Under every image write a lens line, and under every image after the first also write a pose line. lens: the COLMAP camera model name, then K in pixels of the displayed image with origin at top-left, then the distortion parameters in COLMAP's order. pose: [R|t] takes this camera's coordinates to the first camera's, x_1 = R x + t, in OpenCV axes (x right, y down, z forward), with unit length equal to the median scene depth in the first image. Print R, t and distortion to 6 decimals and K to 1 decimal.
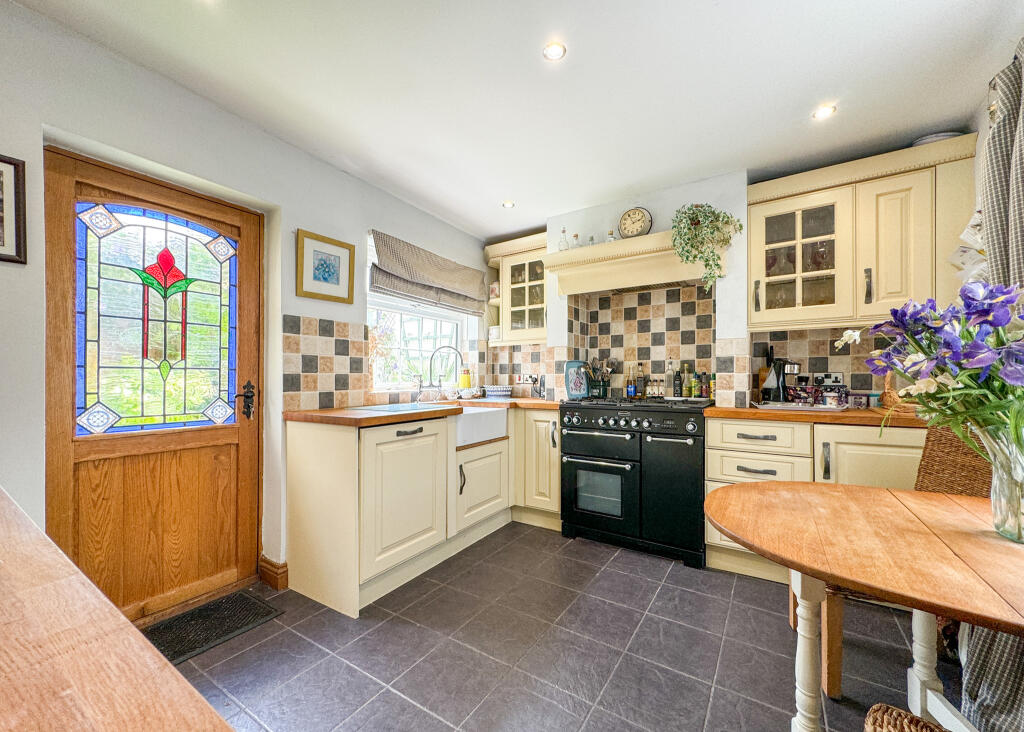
lens RADIAL K [[409.0, 0, 512.9], [0, 409.0, 377.2], [0, 0, 1]] dist [-0.003126, -0.000526]
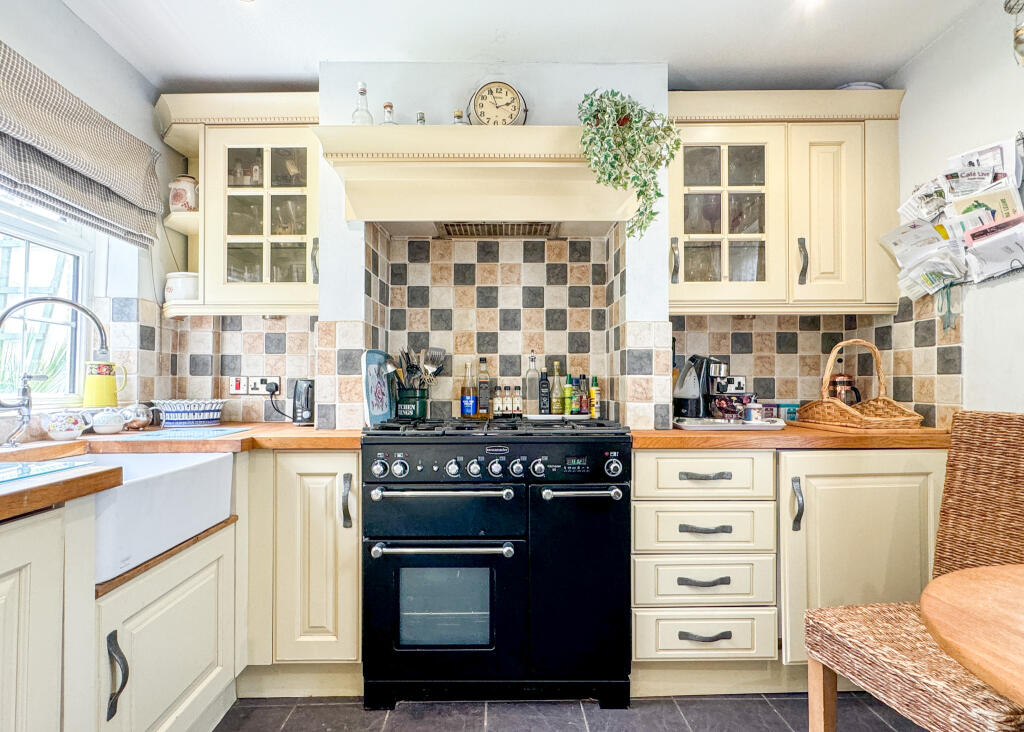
lens RADIAL K [[516.7, 0, 509.2], [0, 516.7, 378.2], [0, 0, 1]] dist [-0.001242, 0.000218]
pose [[0.827648, 0.006325, 0.561212, -0.082521], [-0.000476, 0.999944, -0.010568, 0.002268], [-0.561248, 0.008479, 0.827605, 0.384656]]
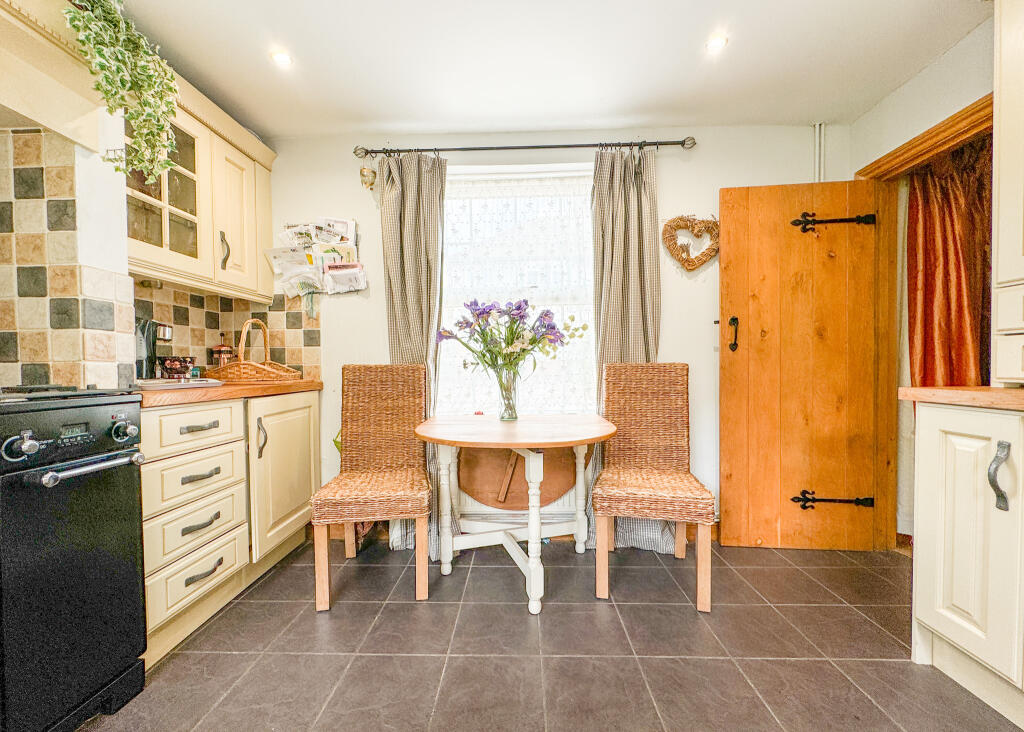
lens RADIAL K [[409.0, 0, 512.9], [0, 409.0, 377.2], [0, 0, 1]] dist [-0.003126, -0.000526]
pose [[-0.519779, -0.012816, 0.854204, -0.205488], [0.010619, 0.999713, 0.021460, 0.039728], [-0.854235, 0.020225, -0.519494, 0.690164]]
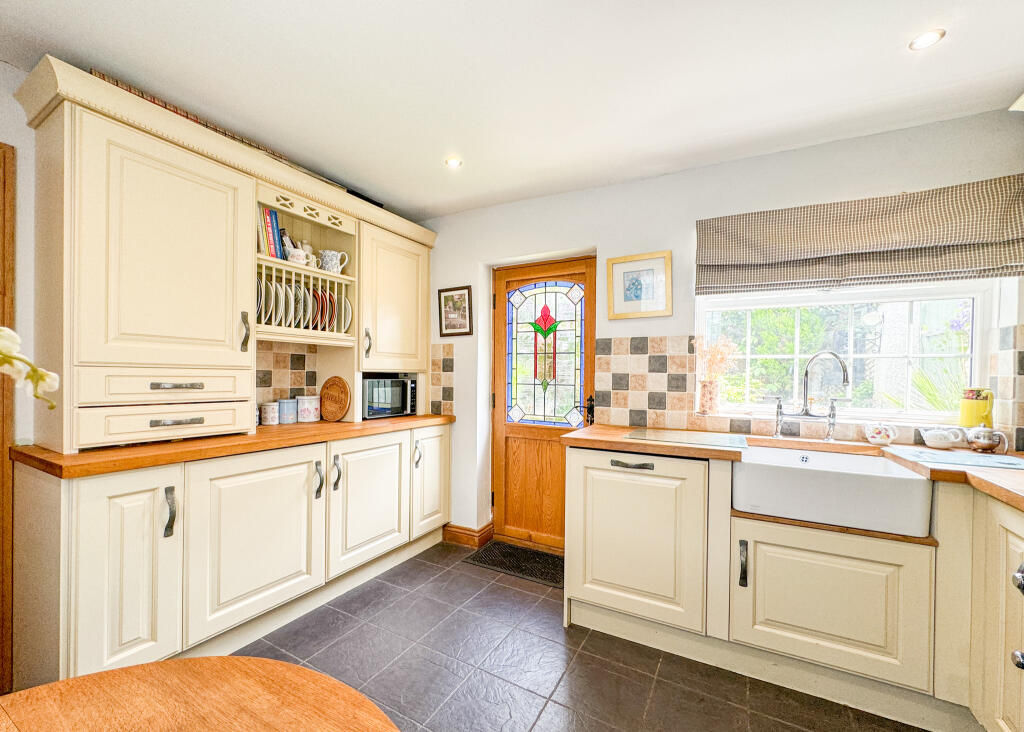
lens RADIAL K [[409.0, 0, 512.9], [0, 409.0, 377.2], [0, 0, 1]] dist [-0.003126, -0.000526]
pose [[0.069015, 0.005826, -0.997599, 0.422116], [-0.012673, 0.999907, 0.004962, -0.036161], [0.997535, 0.012300, 0.069082, 0.509864]]
